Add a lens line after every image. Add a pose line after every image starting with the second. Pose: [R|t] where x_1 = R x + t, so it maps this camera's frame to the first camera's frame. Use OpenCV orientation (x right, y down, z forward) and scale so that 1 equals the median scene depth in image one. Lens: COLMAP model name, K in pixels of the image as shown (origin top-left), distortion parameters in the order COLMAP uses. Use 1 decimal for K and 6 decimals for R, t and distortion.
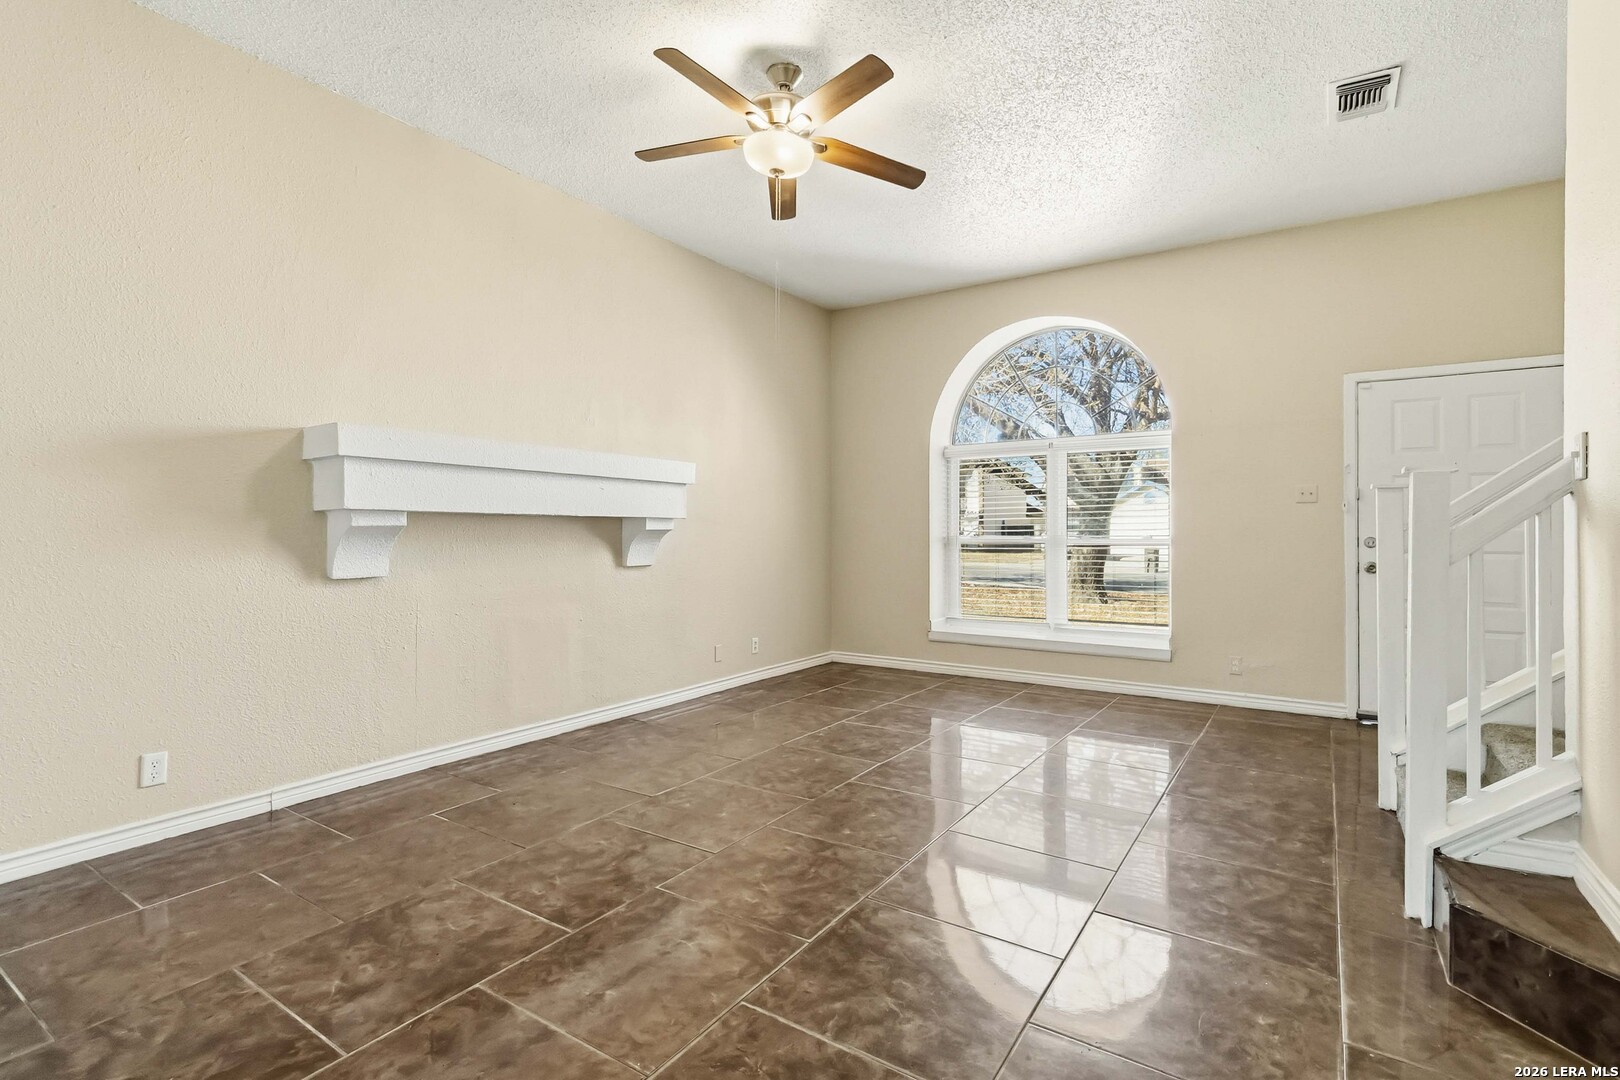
lens RADIAL K [[765.3, 0, 816.9], [0, 765.3, 525.4], [0, 0, 1]] dist [-0.000735, -0.000480]
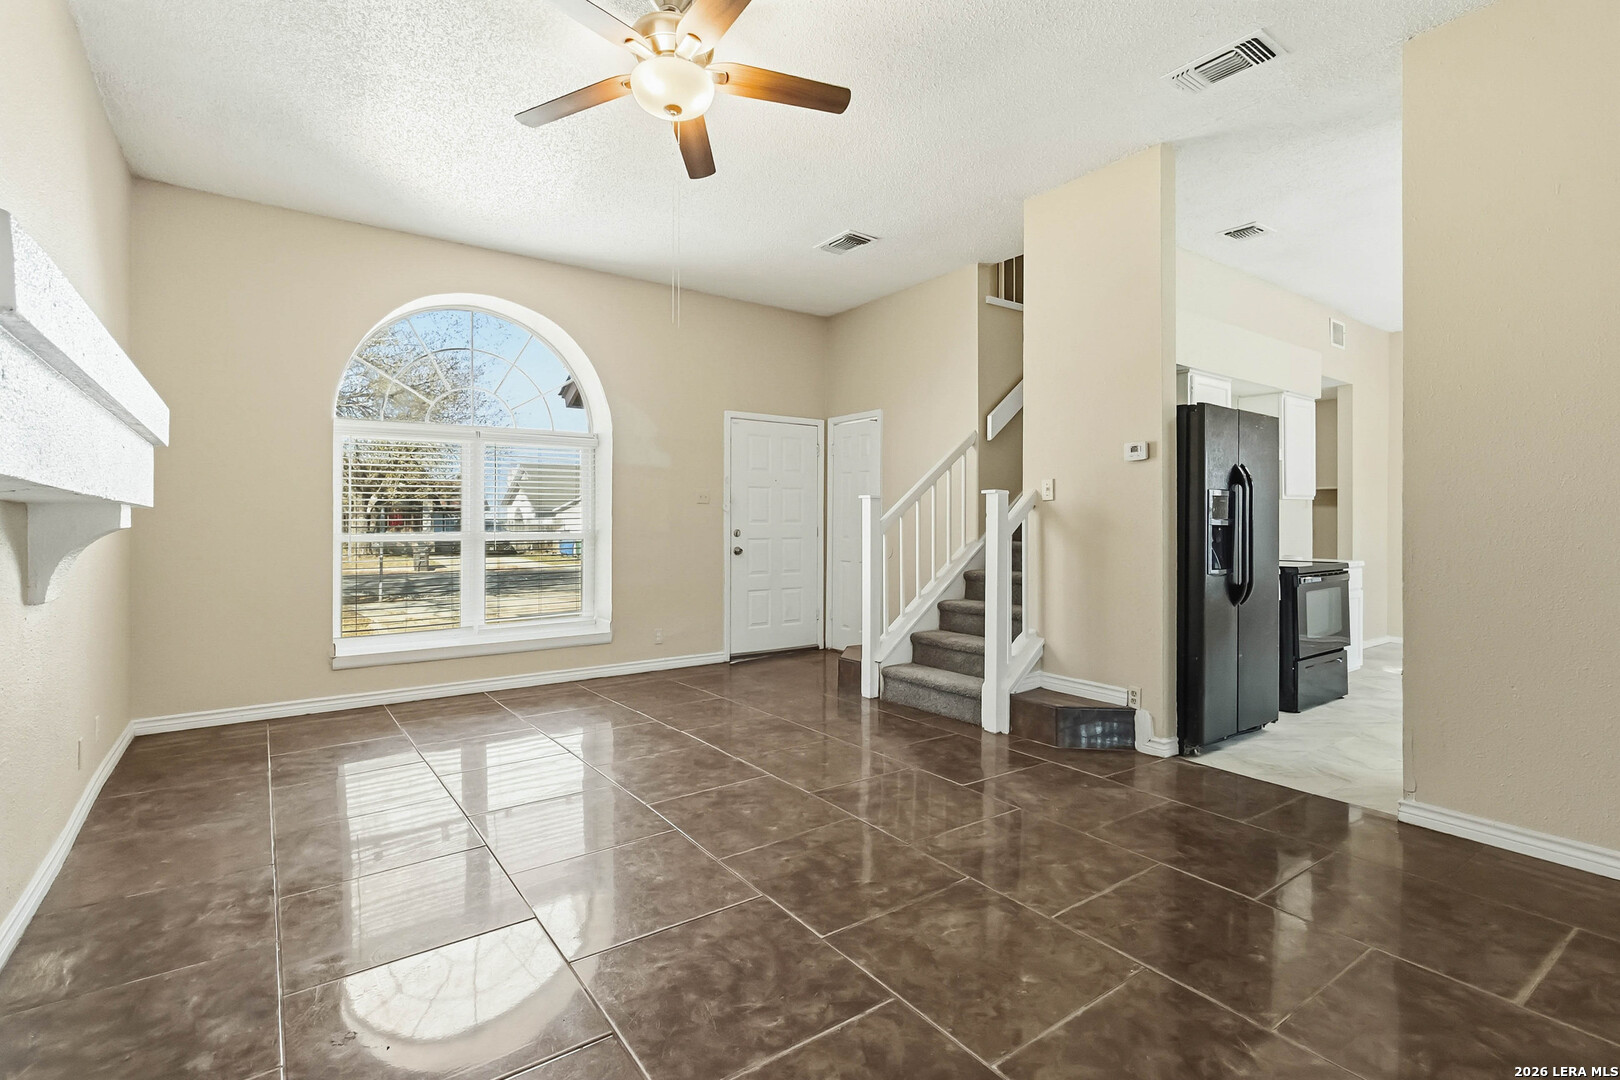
lens RADIAL K [[765.3, 0, 816.9], [0, 765.3, 525.4], [0, 0, 1]] dist [-0.000735, -0.000480]
pose [[0.347728, -0.005451, 0.937580, -0.534125], [-0.000499, 0.999982, 0.005999, -0.000412], [-0.937595, -0.002554, 0.347719, 0.364852]]
